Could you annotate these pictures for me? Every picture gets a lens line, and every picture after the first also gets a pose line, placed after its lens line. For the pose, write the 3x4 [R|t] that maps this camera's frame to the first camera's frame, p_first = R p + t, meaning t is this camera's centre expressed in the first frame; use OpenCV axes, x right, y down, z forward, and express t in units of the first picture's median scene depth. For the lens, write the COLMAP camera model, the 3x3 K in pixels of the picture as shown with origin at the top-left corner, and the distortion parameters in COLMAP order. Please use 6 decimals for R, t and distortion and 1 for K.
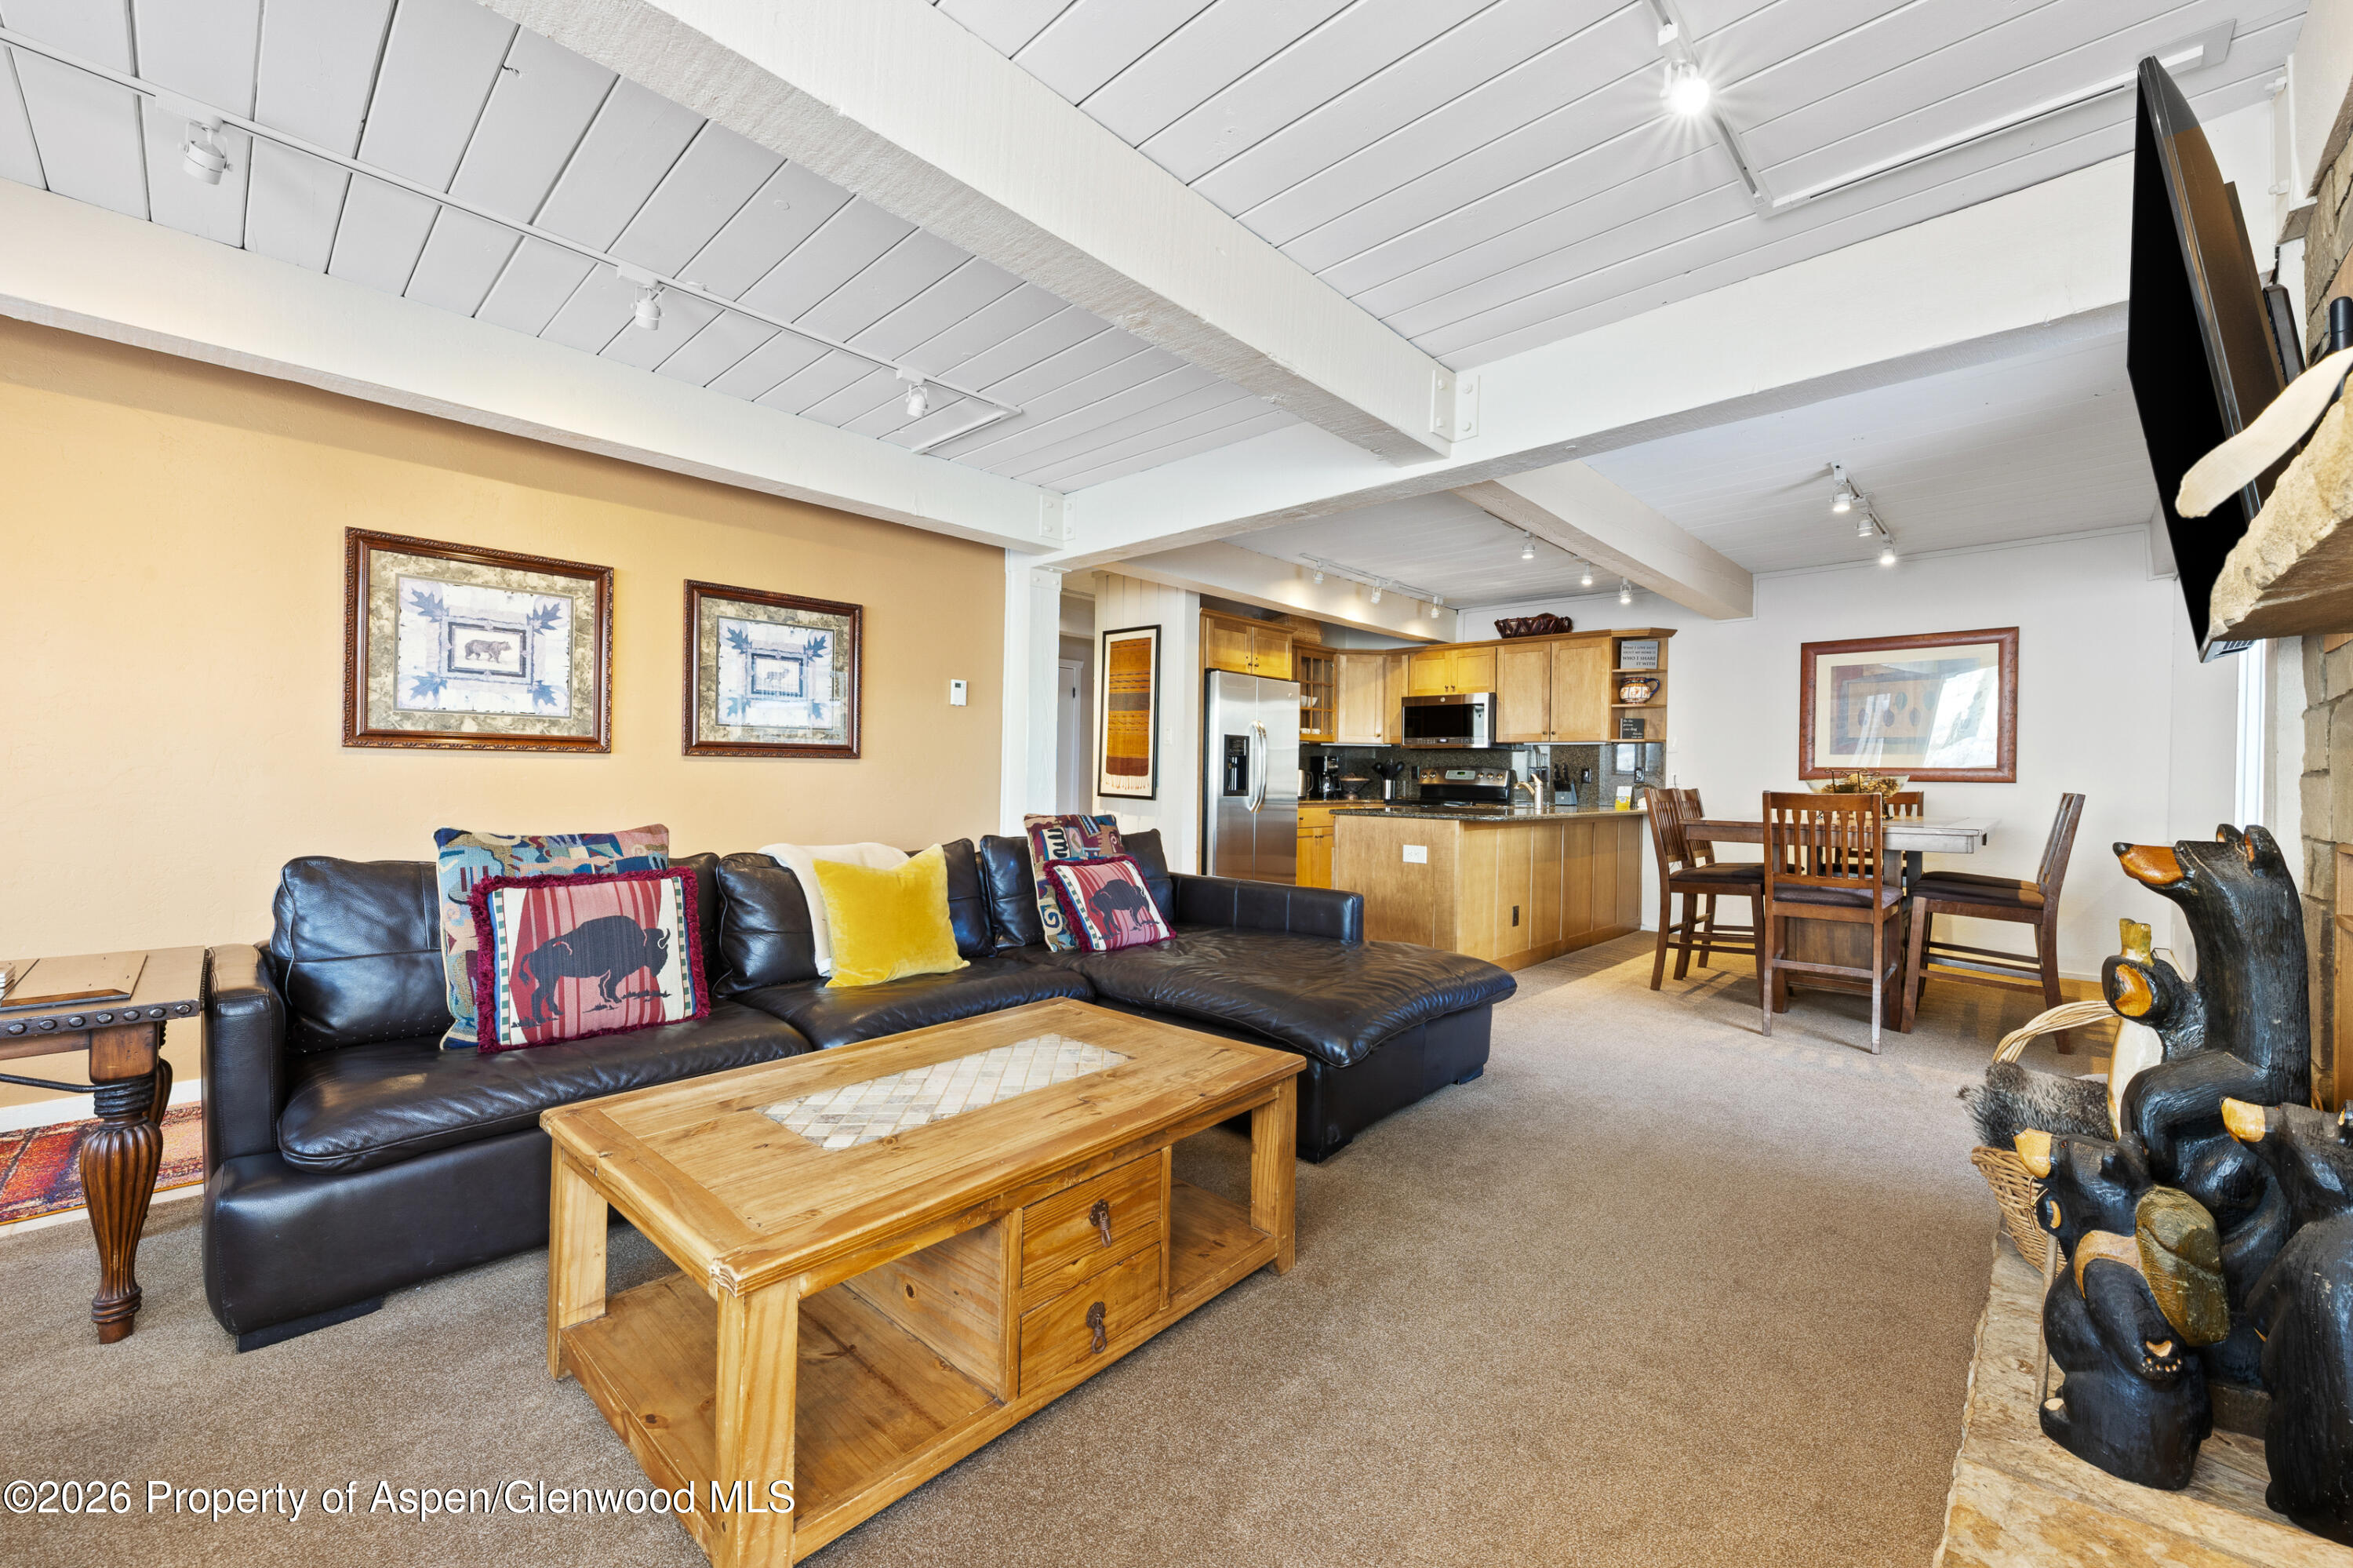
lens RADIAL K [[916.0, 0, 1186.3], [0, 916.0, 783.7], [0, 0, 1]] dist [0.019415, -0.009175]
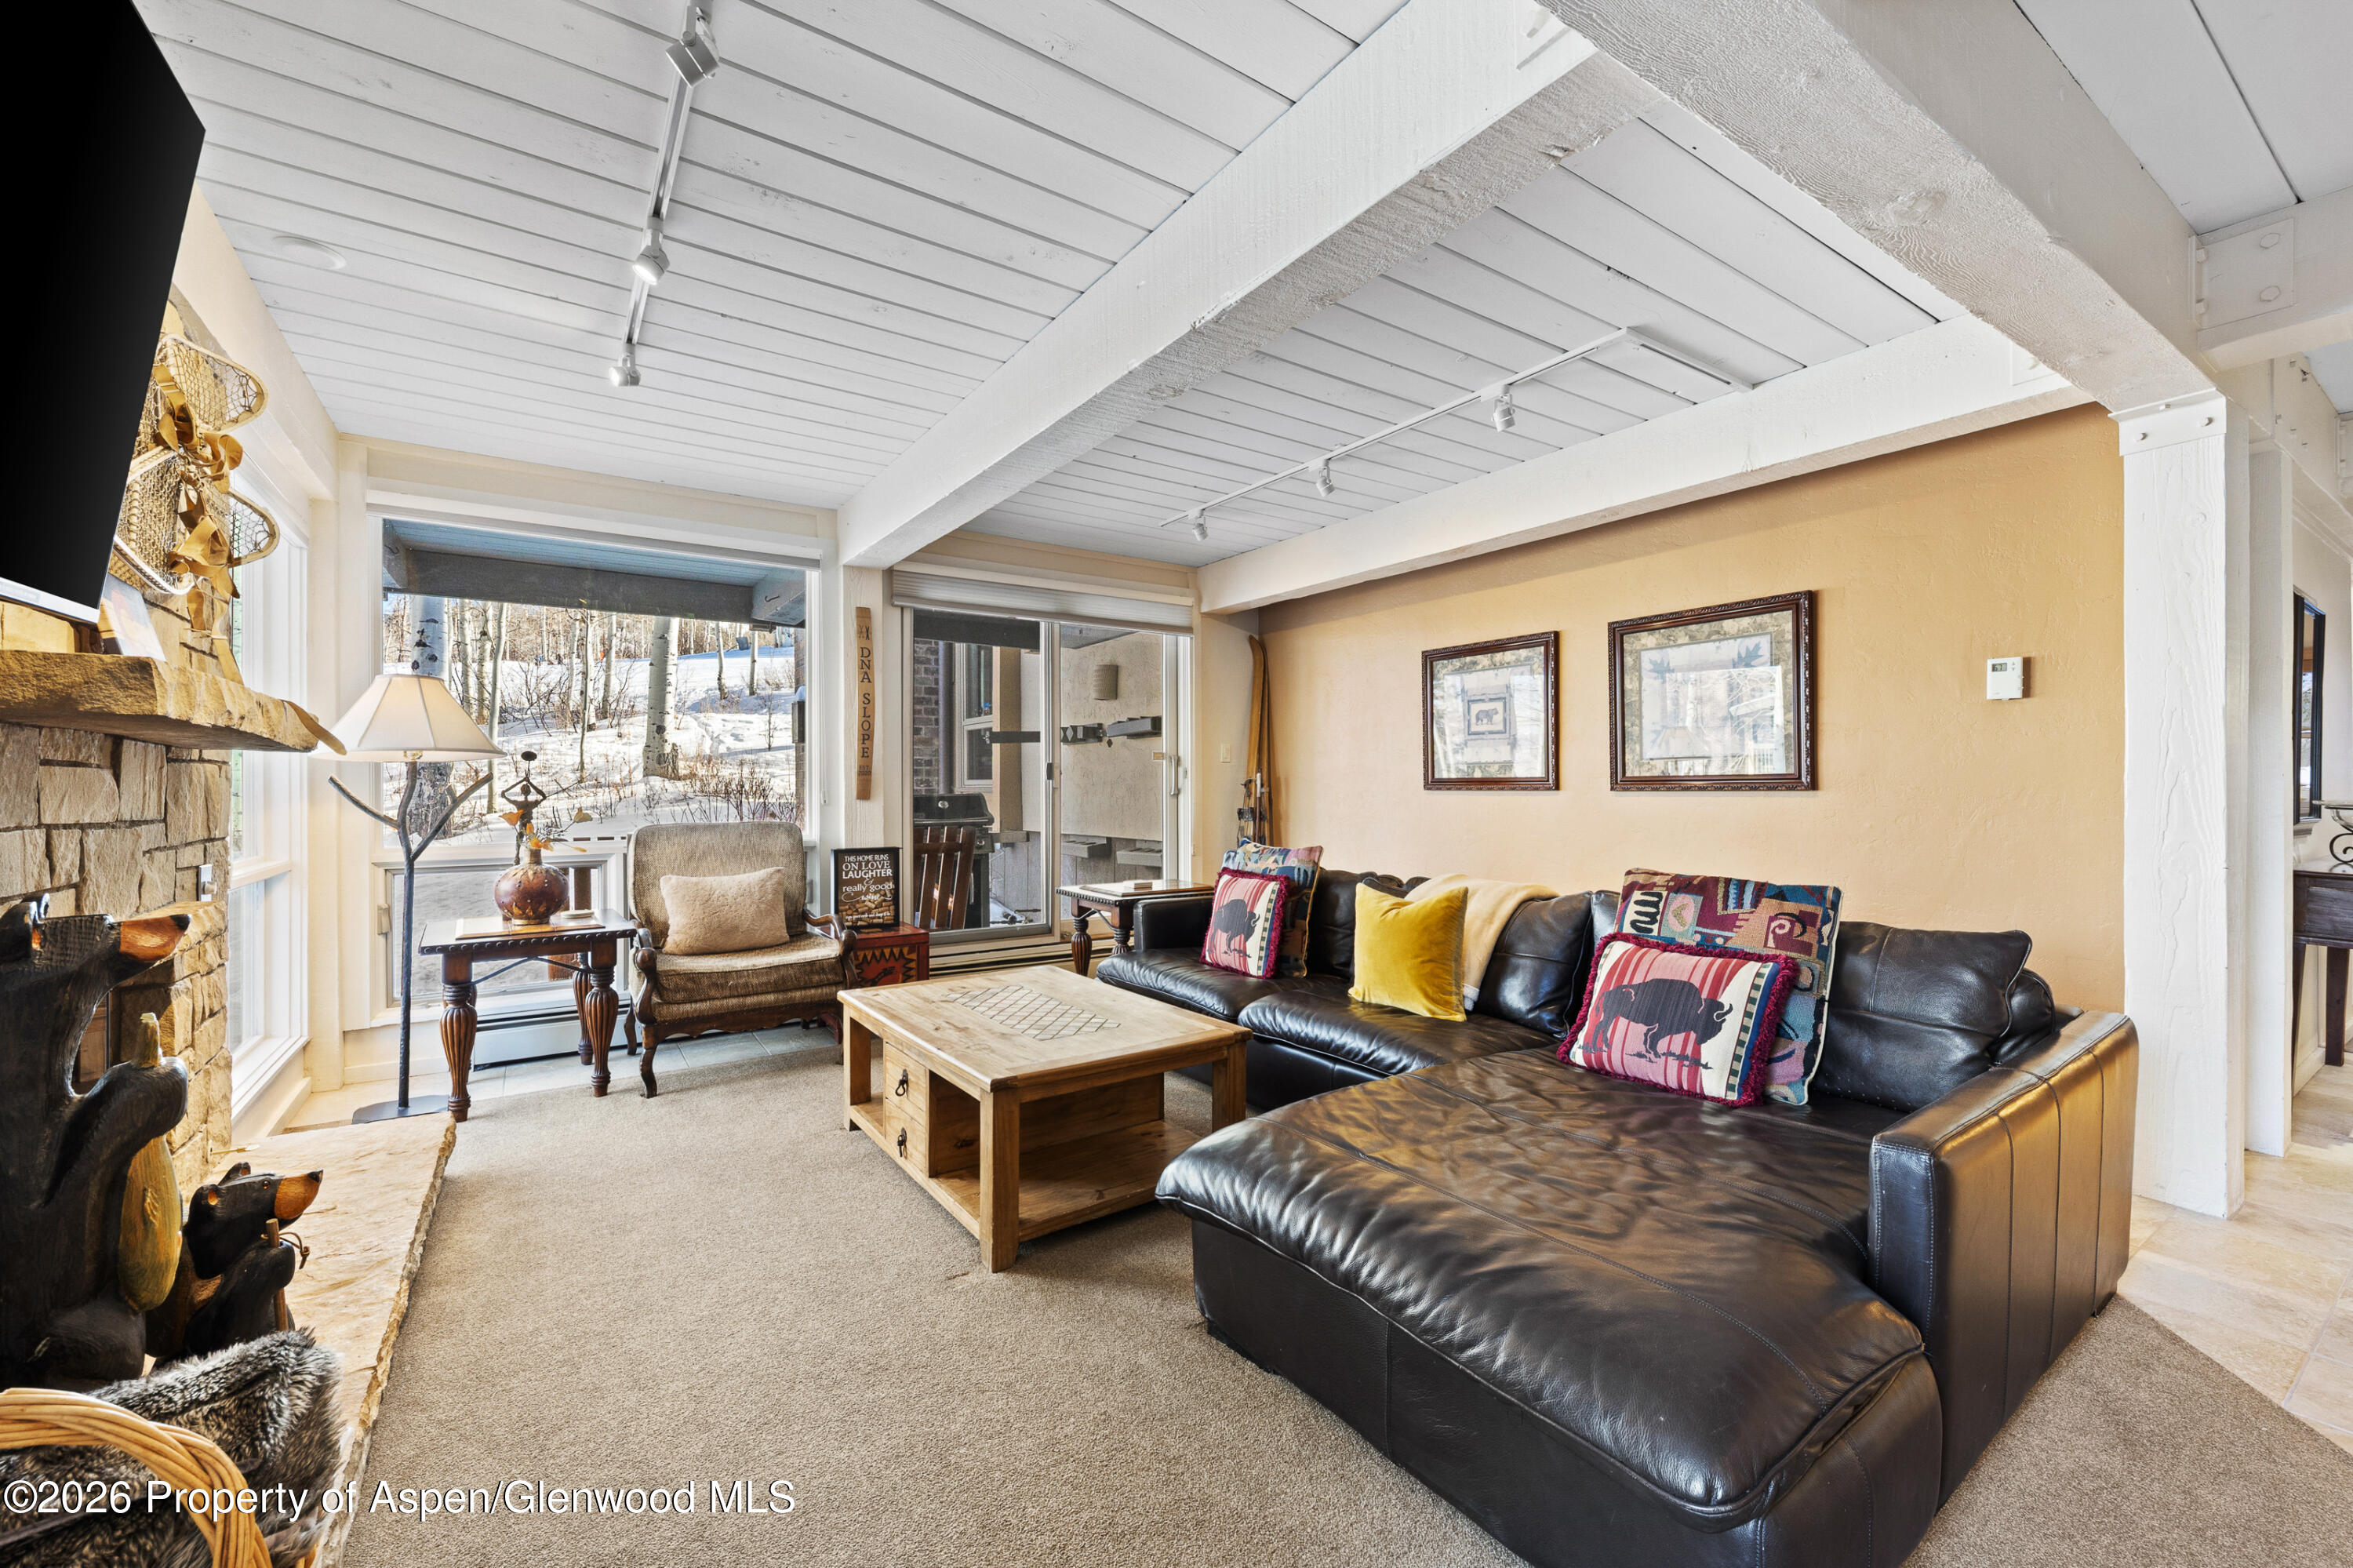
lens RADIAL K [[950.2, 0, 1176.5], [0, 950.2, 784.0], [0, 0, 1]] dist [0.000362, -0.010355]
pose [[-0.217760, -0.016762, -0.975858, 0.467210], [-0.010292, 0.999836, -0.014877, -0.013729], [0.975948, 0.006804, -0.217897, 0.578274]]
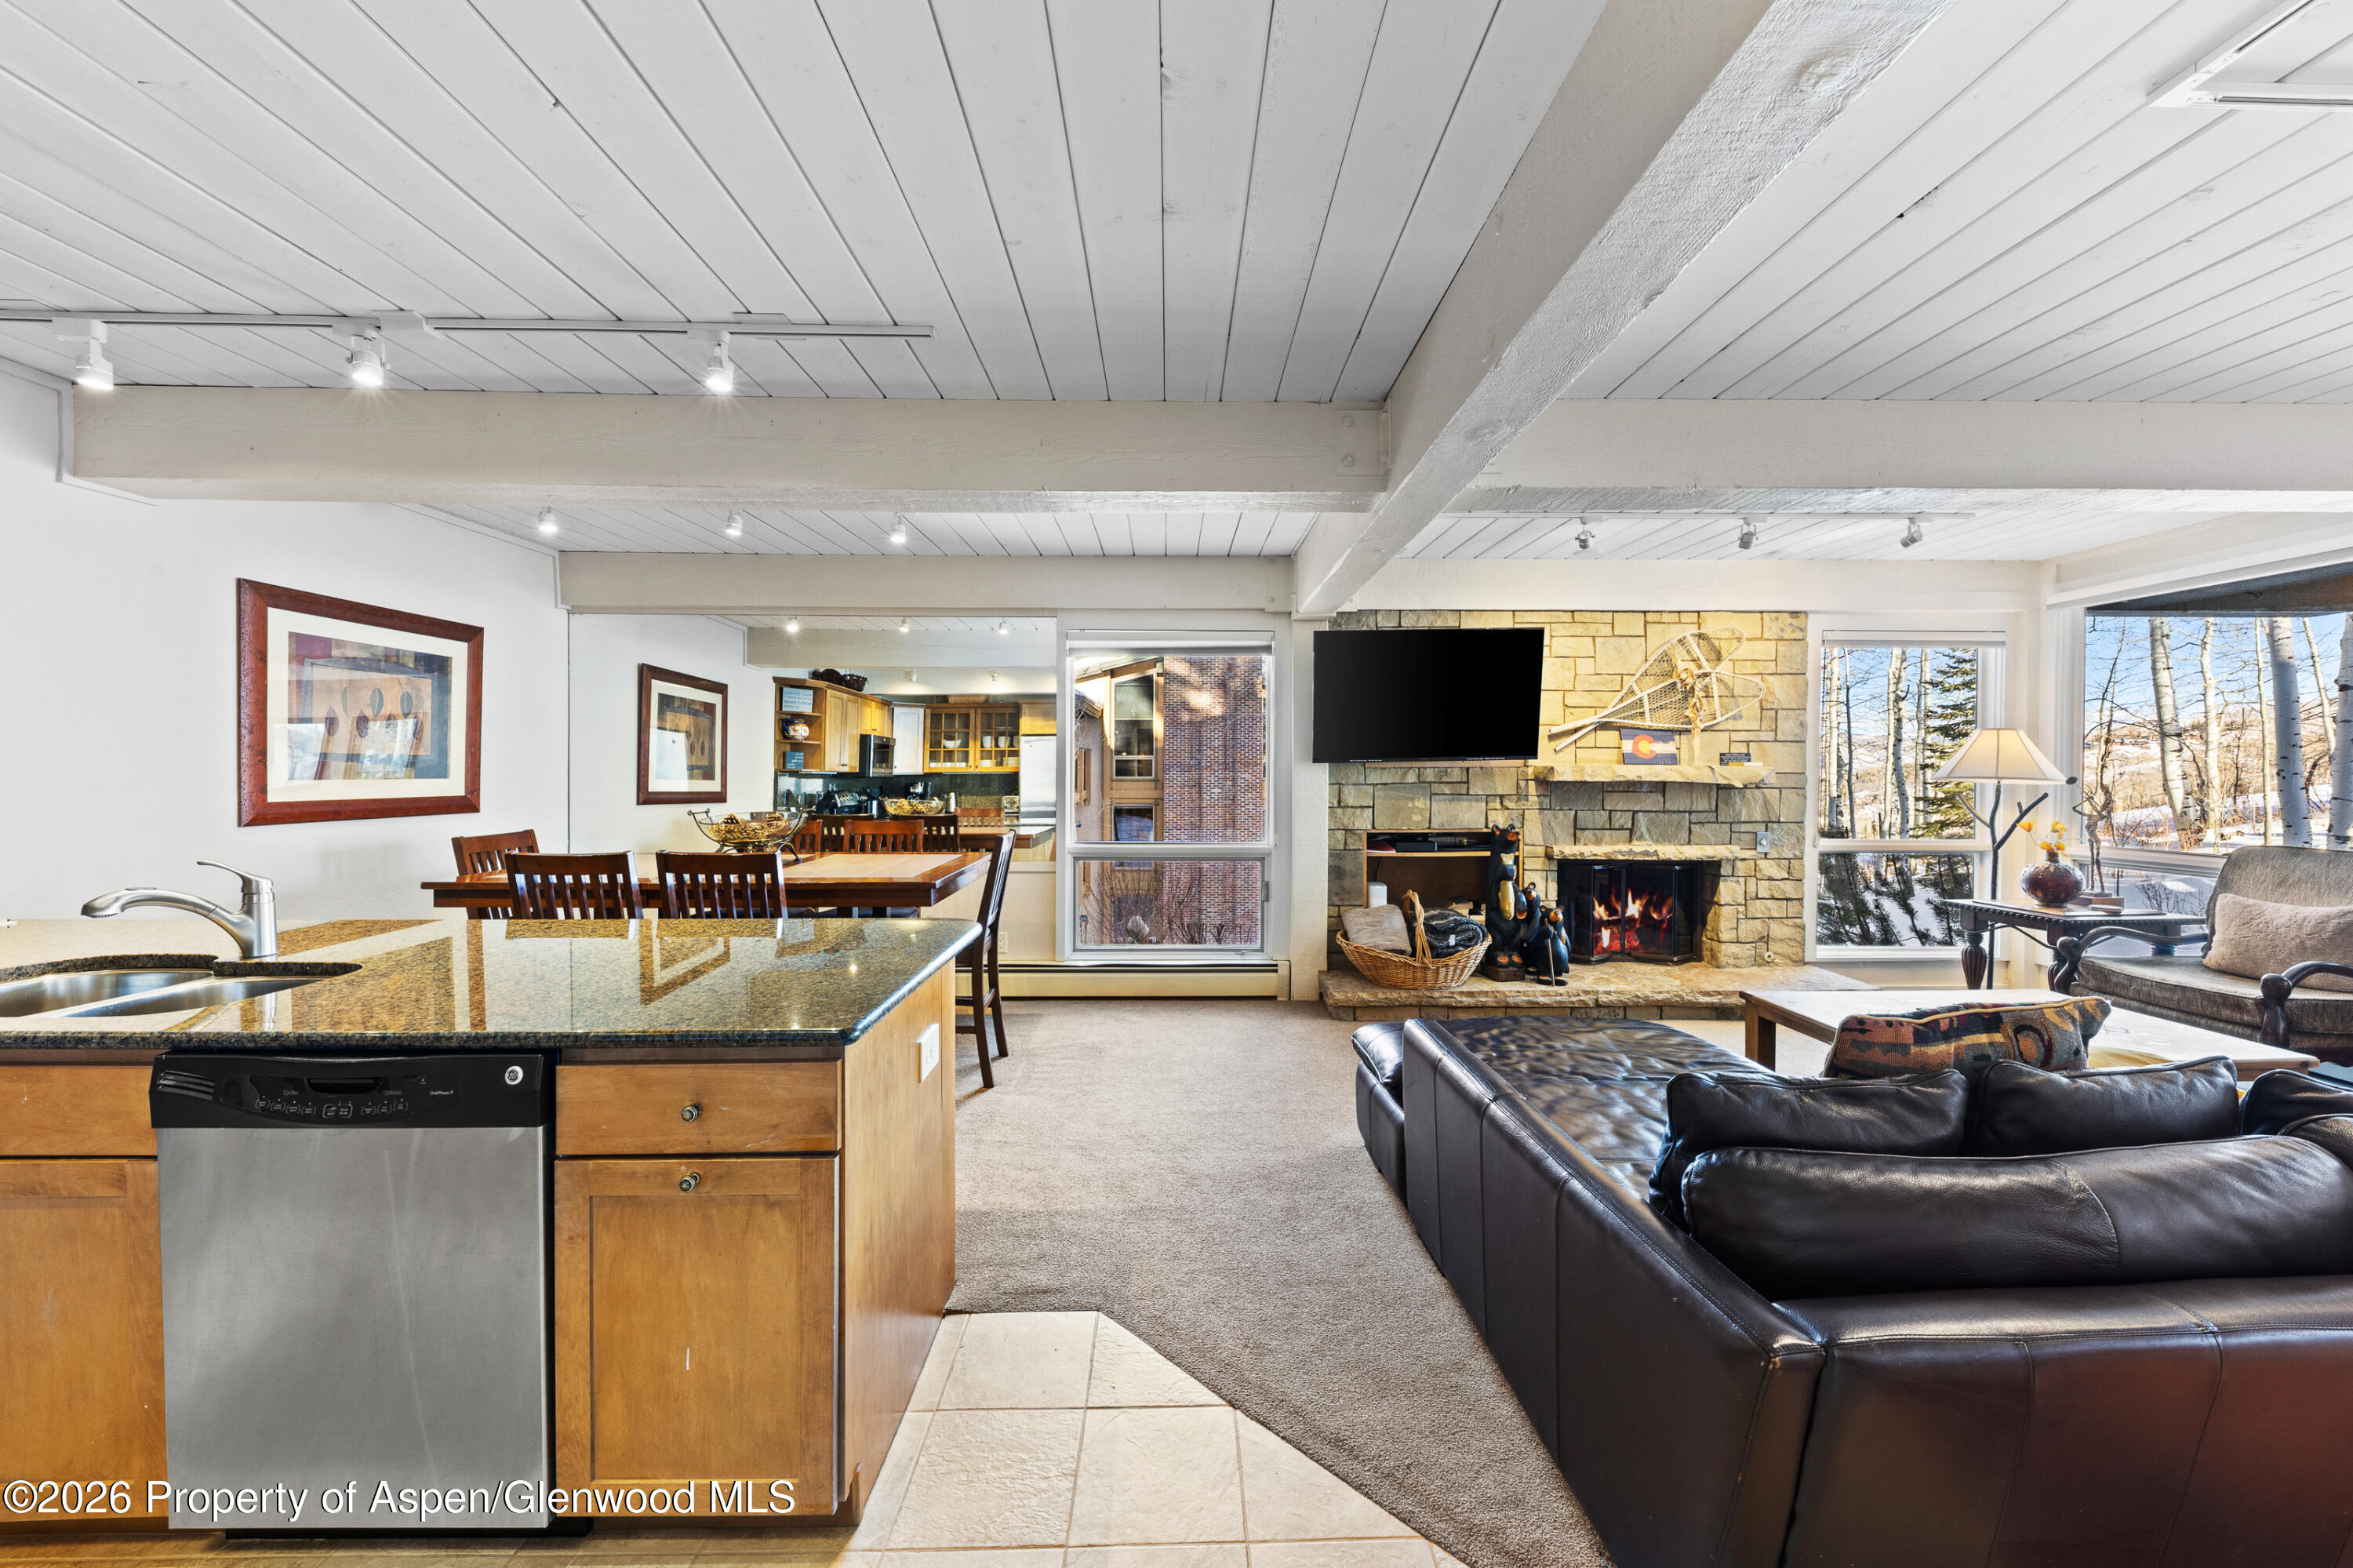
lens RADIAL K [[835.6, 0, 1191.1], [0, 835.6, 780.3], [0, 0, 1]] dist [0.009896, -0.006396]
pose [[-0.697389, -0.025152, 0.716251, -0.108834], [-0.005735, 0.999548, 0.029516, -0.061051], [-0.716670, 0.016477, -0.697218, 1.152859]]
